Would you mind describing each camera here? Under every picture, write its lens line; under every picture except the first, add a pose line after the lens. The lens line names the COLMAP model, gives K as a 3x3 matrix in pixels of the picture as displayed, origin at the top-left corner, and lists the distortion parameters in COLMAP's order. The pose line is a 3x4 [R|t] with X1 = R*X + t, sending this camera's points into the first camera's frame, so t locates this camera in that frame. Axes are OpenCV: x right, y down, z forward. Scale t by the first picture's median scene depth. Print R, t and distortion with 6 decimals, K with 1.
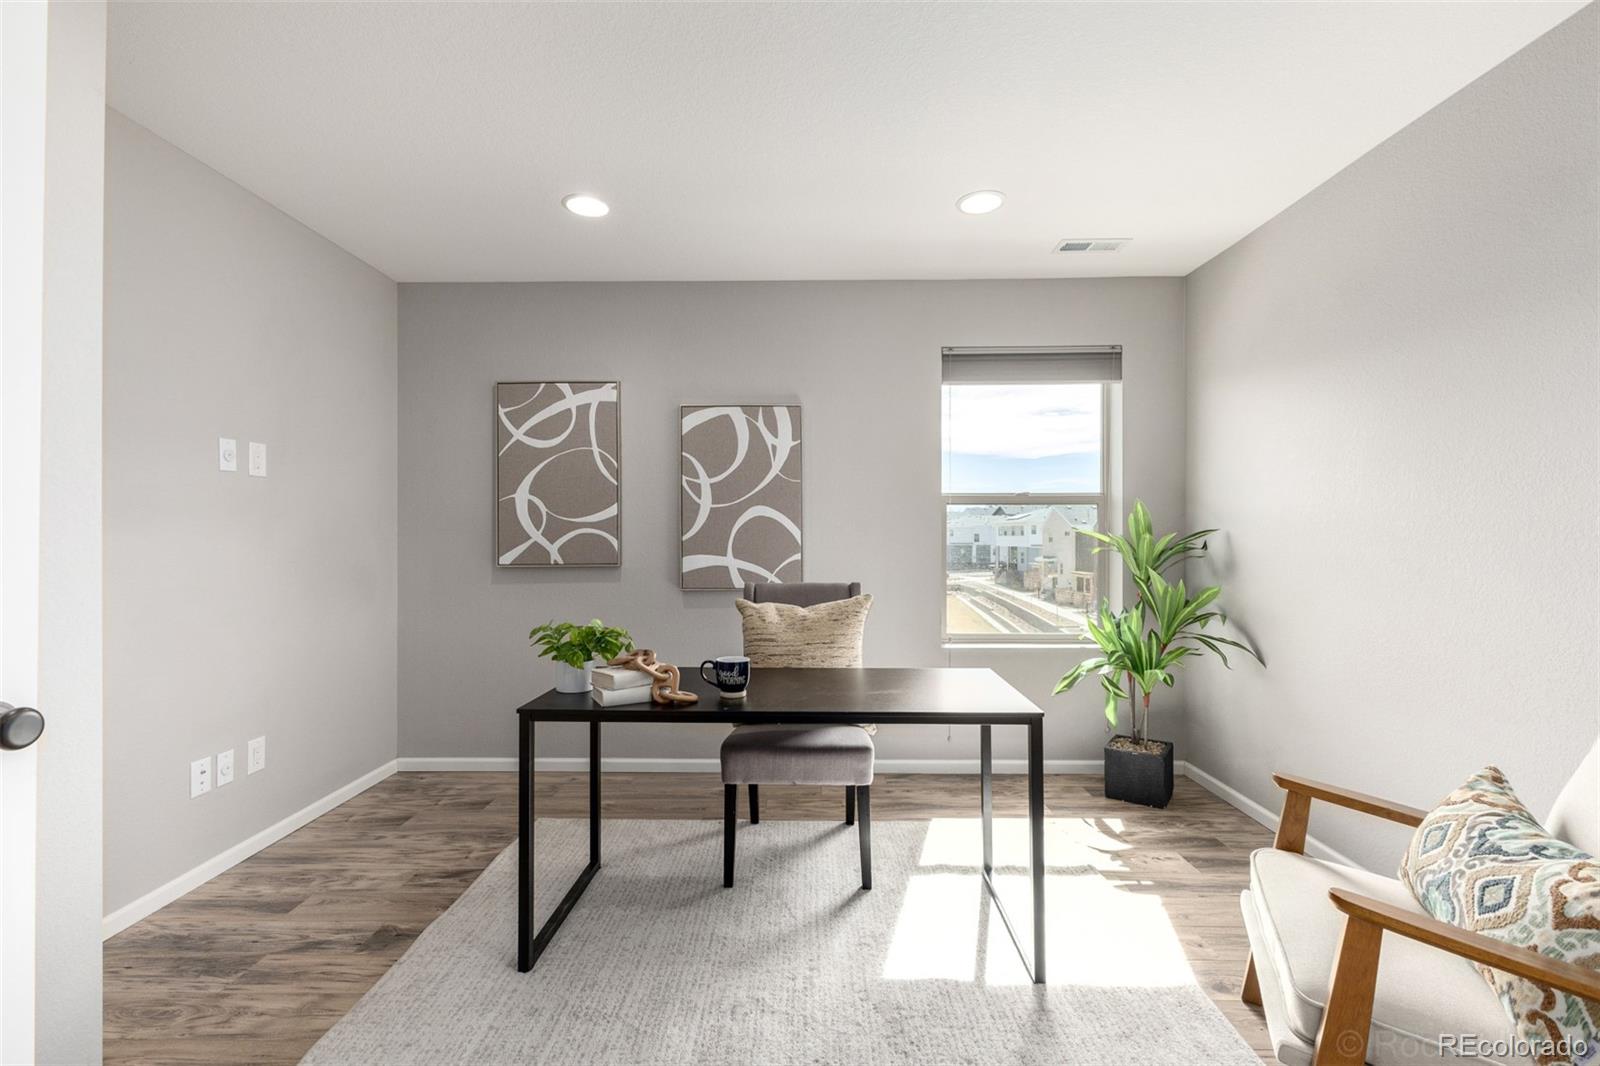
lens RADIAL K [[694.8, 0, 790.5], [0, 694.8, 542.0], [0, 0, 1]] dist [0.007252, -0.000909]
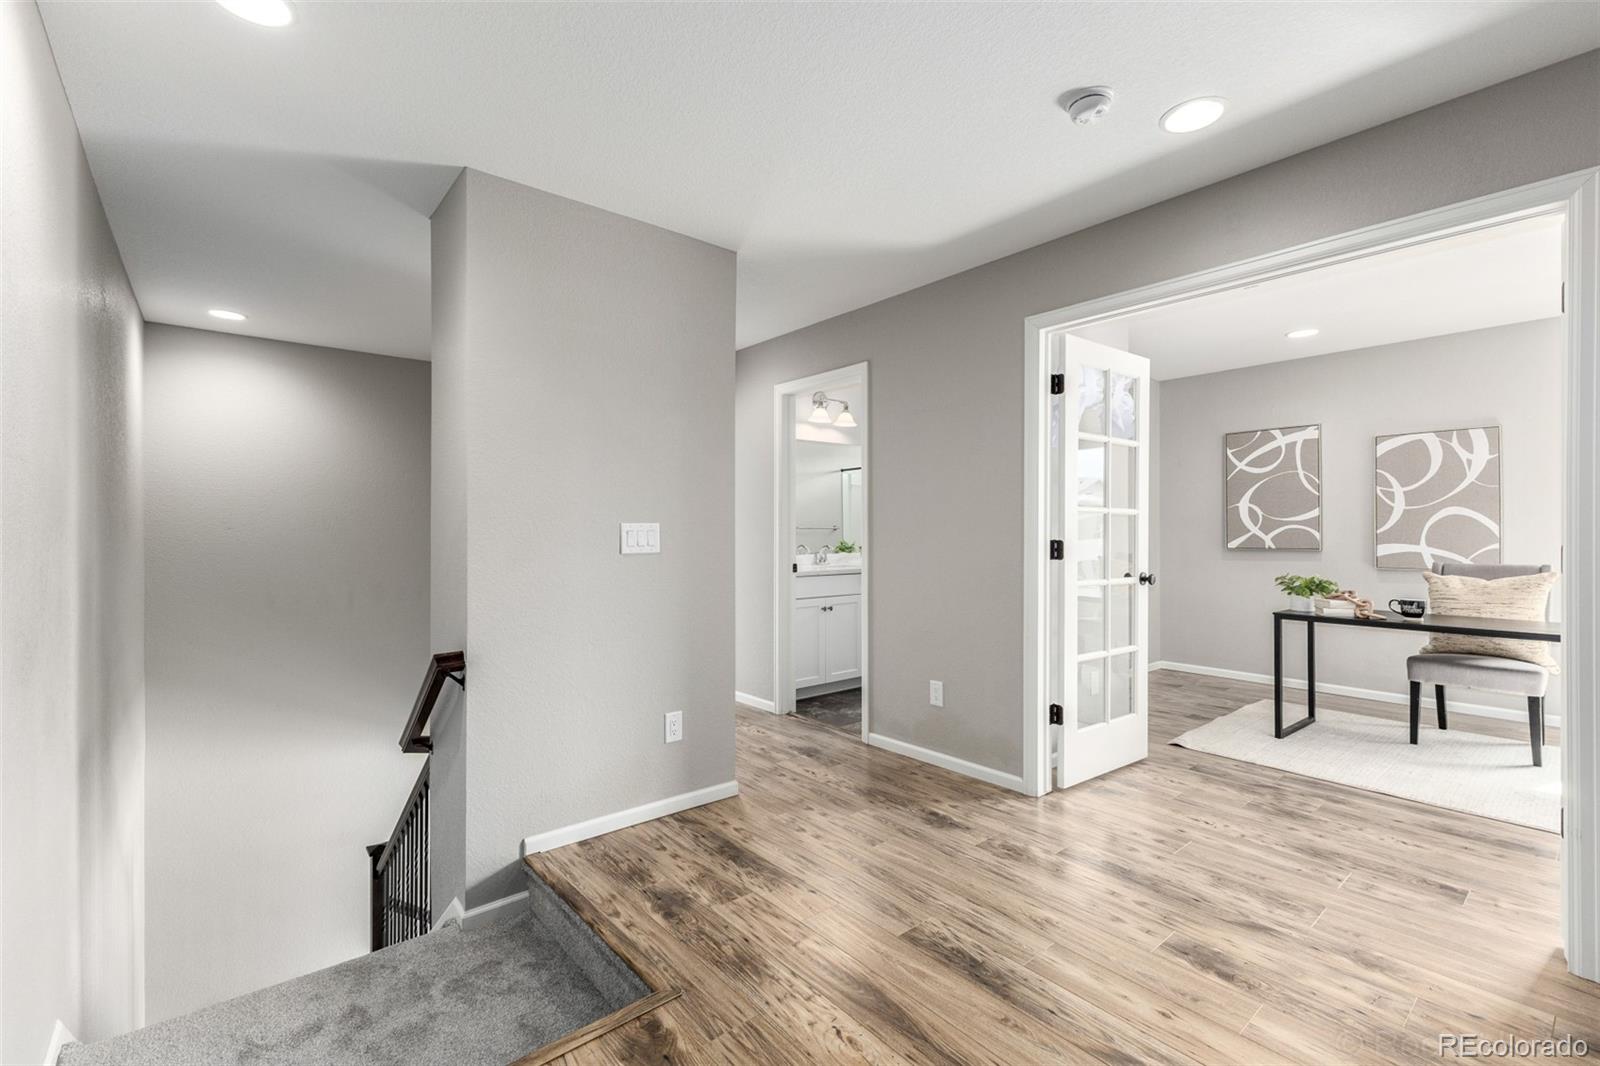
lens RADIAL K [[694.8, 0, 788.2], [0, 694.8, 527.8], [0, 0, 1]] dist [0.007252, -0.000909]
pose [[0.656042, -0.004025, -0.754713, 0.126193], [-0.002042, 0.999973, -0.007108, -0.000467], [0.754721, 0.006204, 0.656016, -0.808994]]
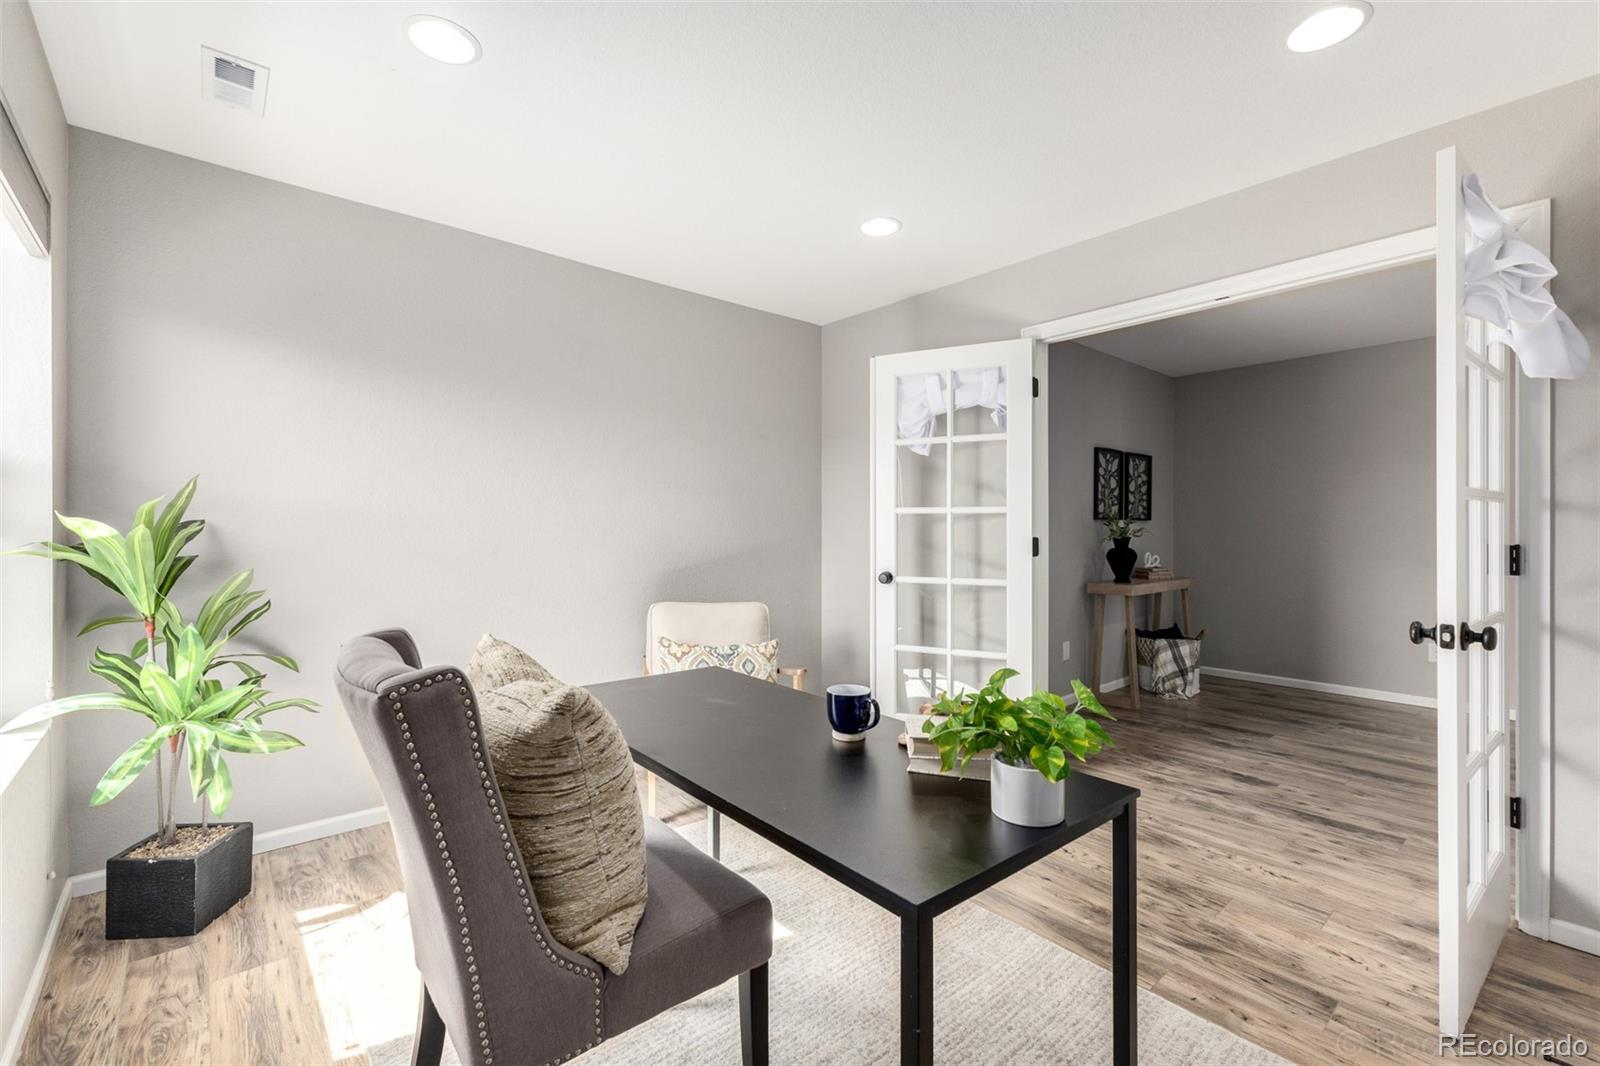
lens RADIAL K [[694.8, 0, 806.9], [0, 694.8, 532.4], [0, 0, 1]] dist [0.007252, -0.000909]
pose [[-0.684980, -0.004022, 0.728551, -0.364833], [0.005878, 0.999922, 0.011046, -0.007524], [-0.728538, 0.011849, -0.684902, 0.931067]]
